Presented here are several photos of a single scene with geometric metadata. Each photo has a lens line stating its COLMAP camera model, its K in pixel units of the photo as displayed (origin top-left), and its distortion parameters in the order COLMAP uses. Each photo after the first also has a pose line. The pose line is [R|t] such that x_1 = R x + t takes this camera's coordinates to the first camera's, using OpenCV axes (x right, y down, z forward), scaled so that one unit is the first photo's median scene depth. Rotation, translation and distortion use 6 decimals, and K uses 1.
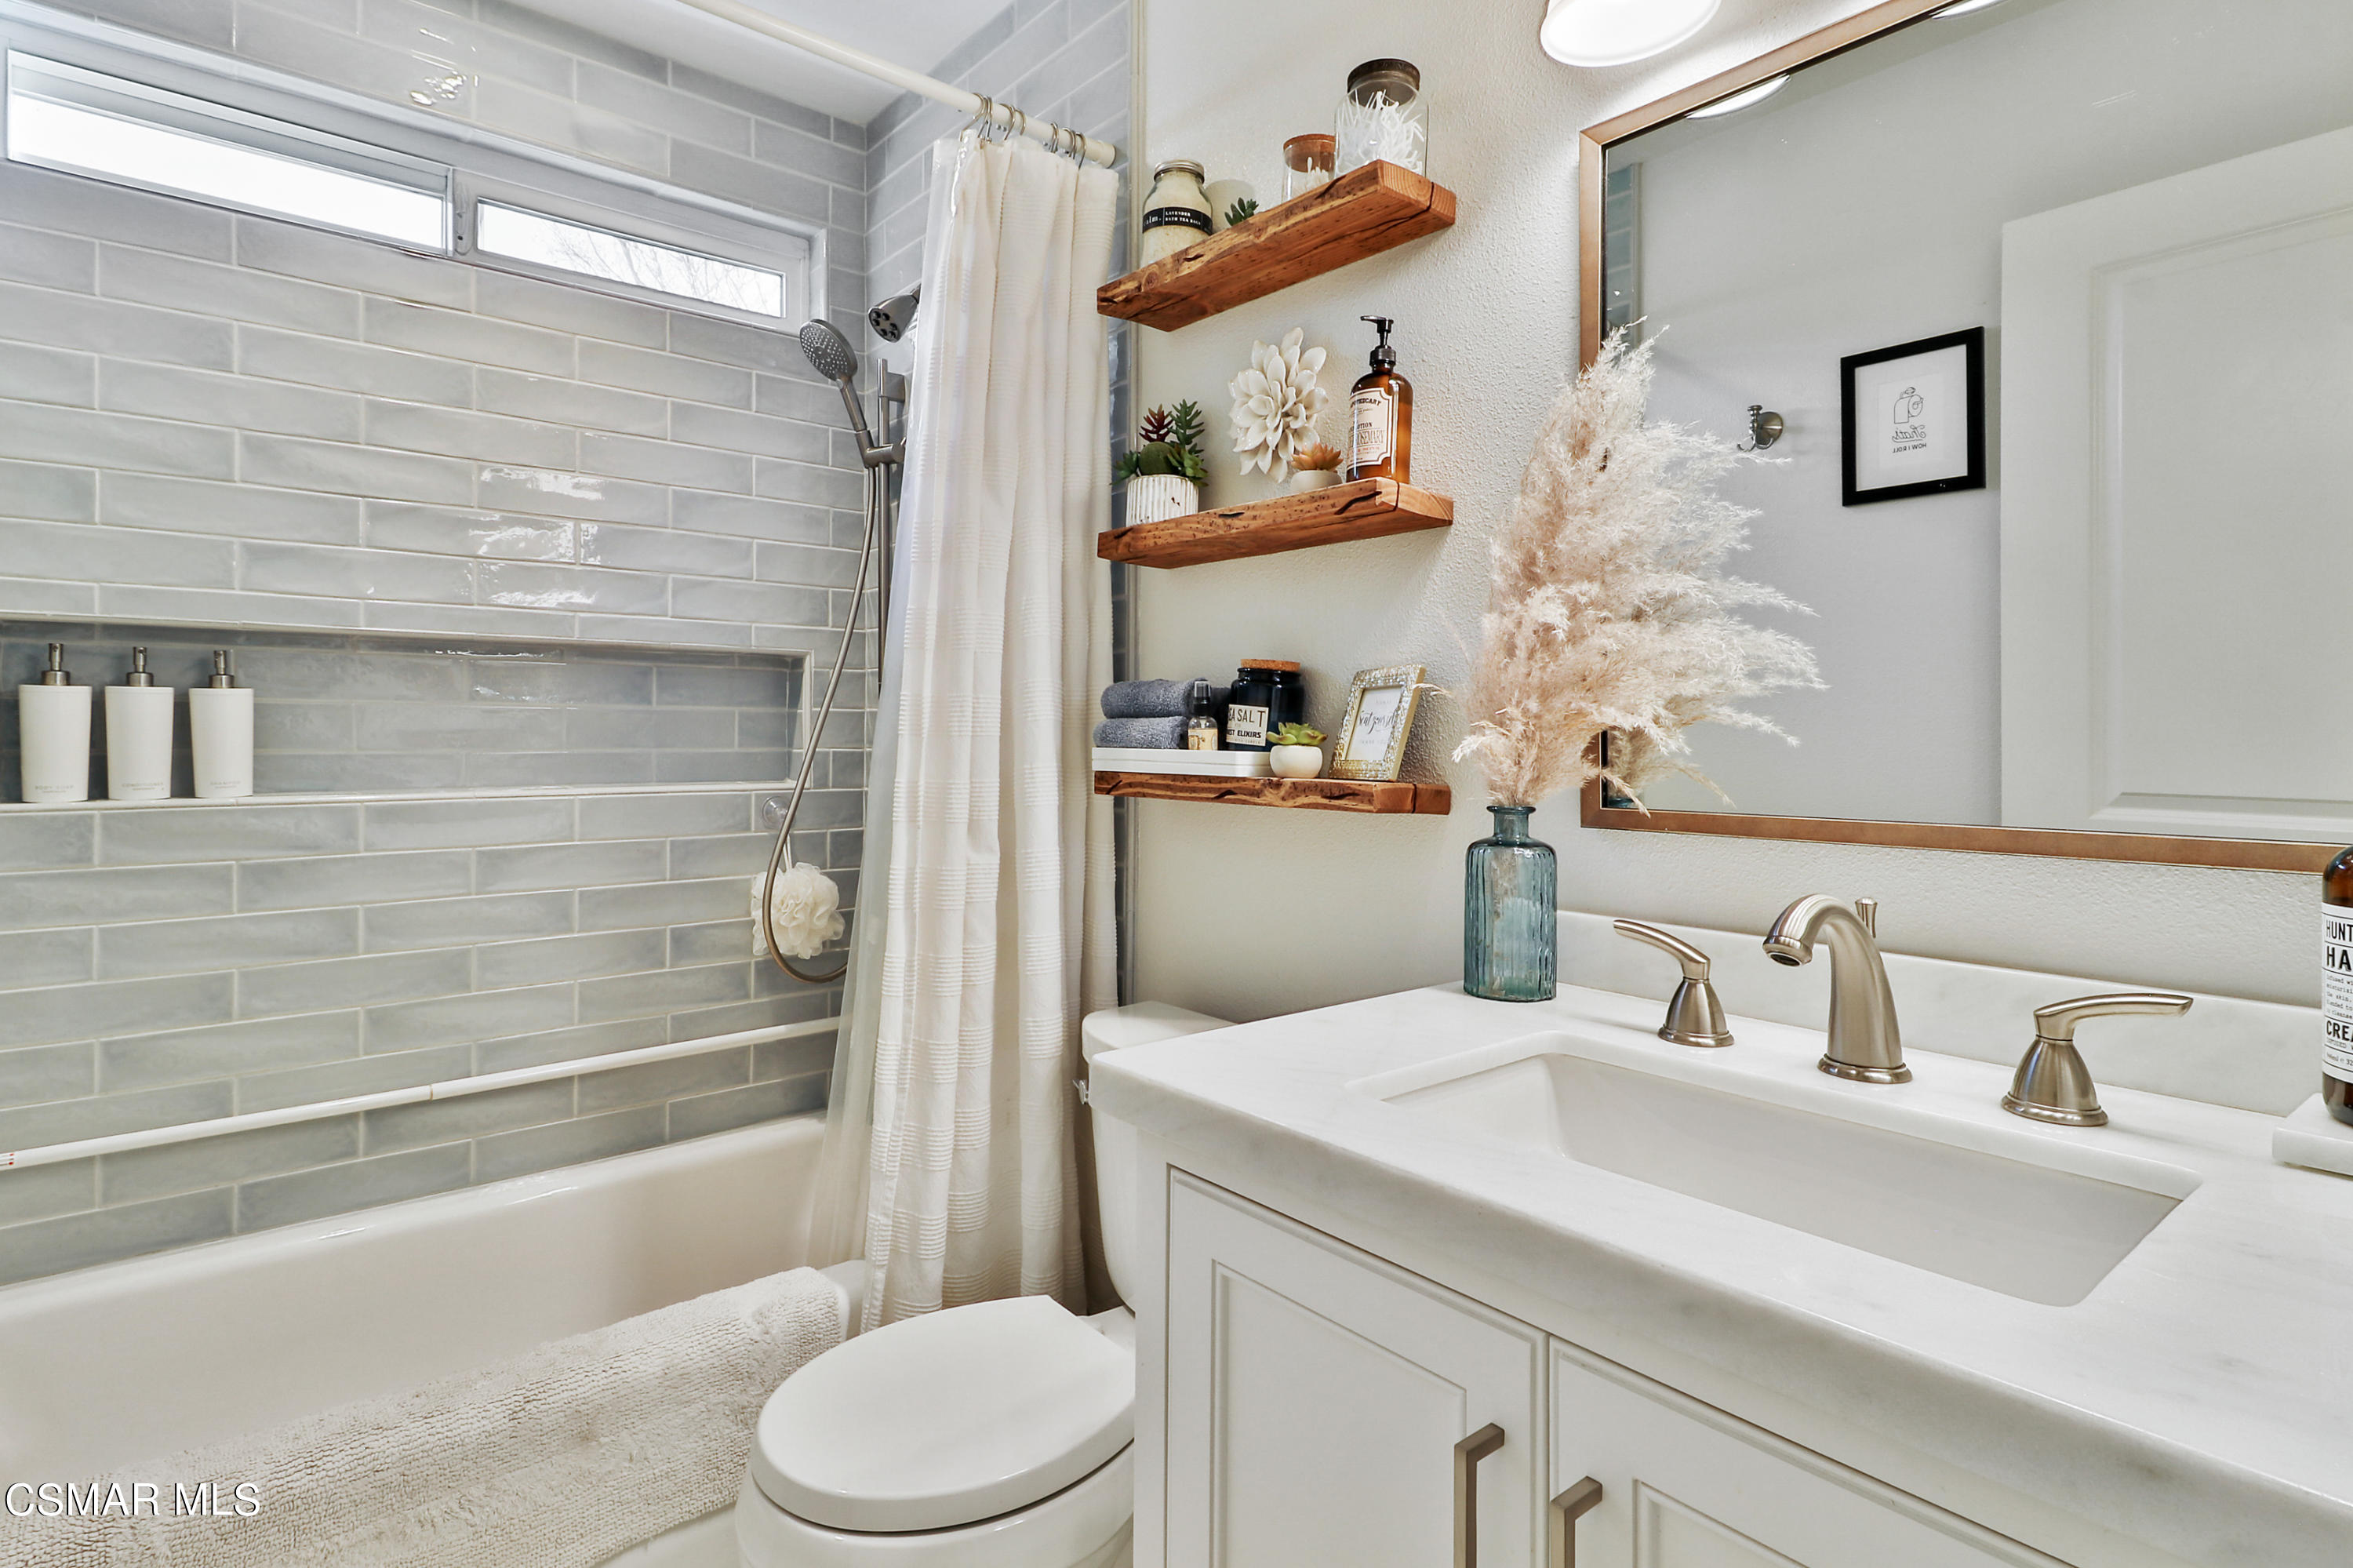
lens RADIAL K [[1216.2, 0, 1174.0], [0, 1216.2, 722.4], [0, 0, 1]] dist [0.023765, -0.010621]
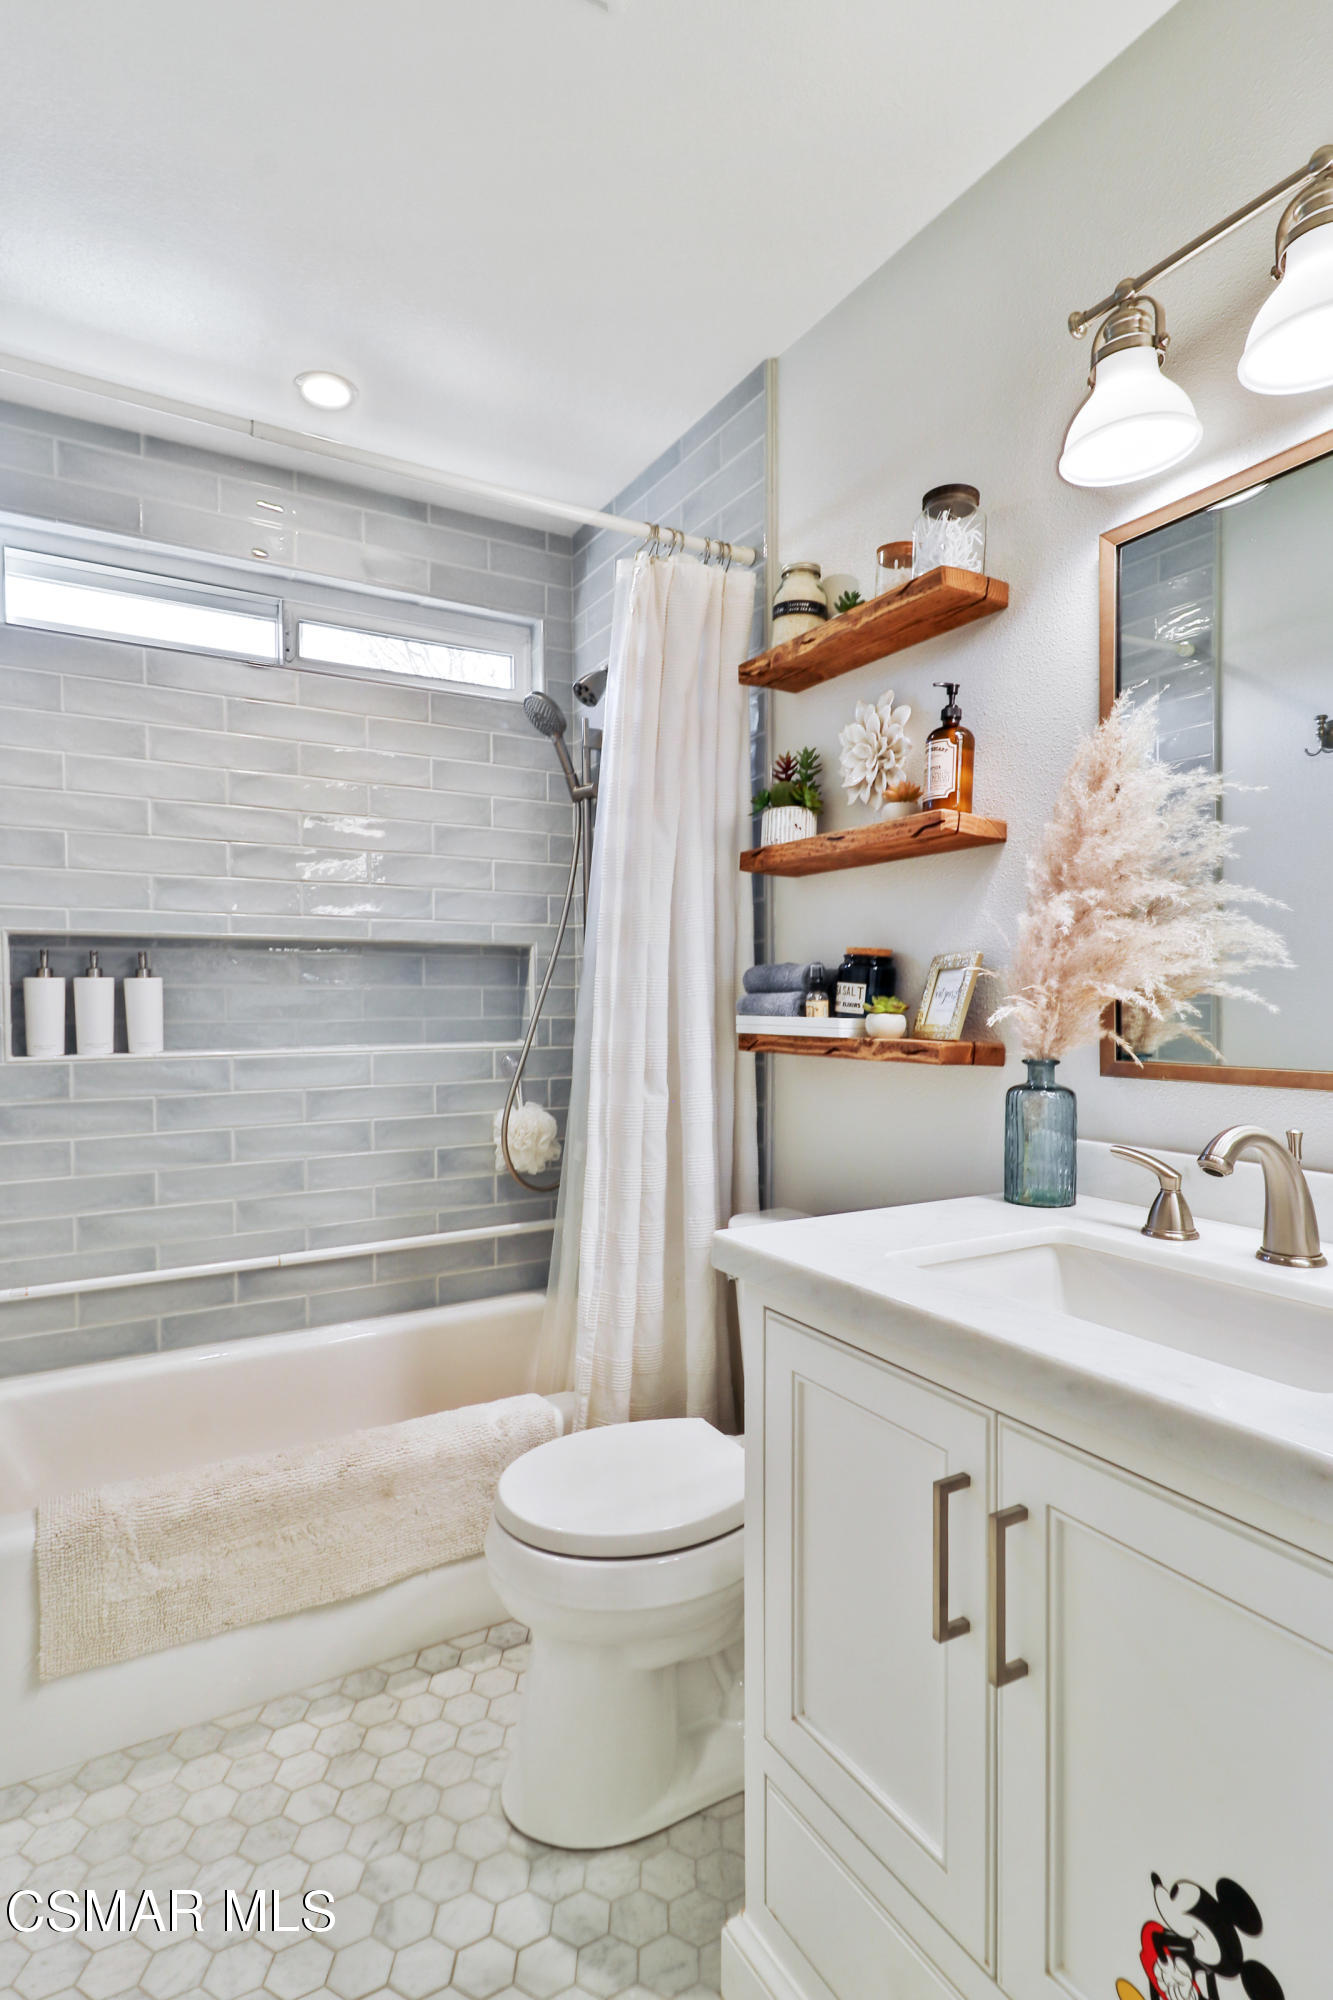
lens RADIAL K [[1034.6, 0, 672.3], [0, 1034.6, 1005.4], [0, 0, 1]] dist [0.016746, -0.002828]
pose [[0.986030, -0.007622, -0.166393, 0.049989], [0.010043, 0.999855, 0.013717, -0.006393], [0.166264, -0.015197, 0.985964, -0.116790]]
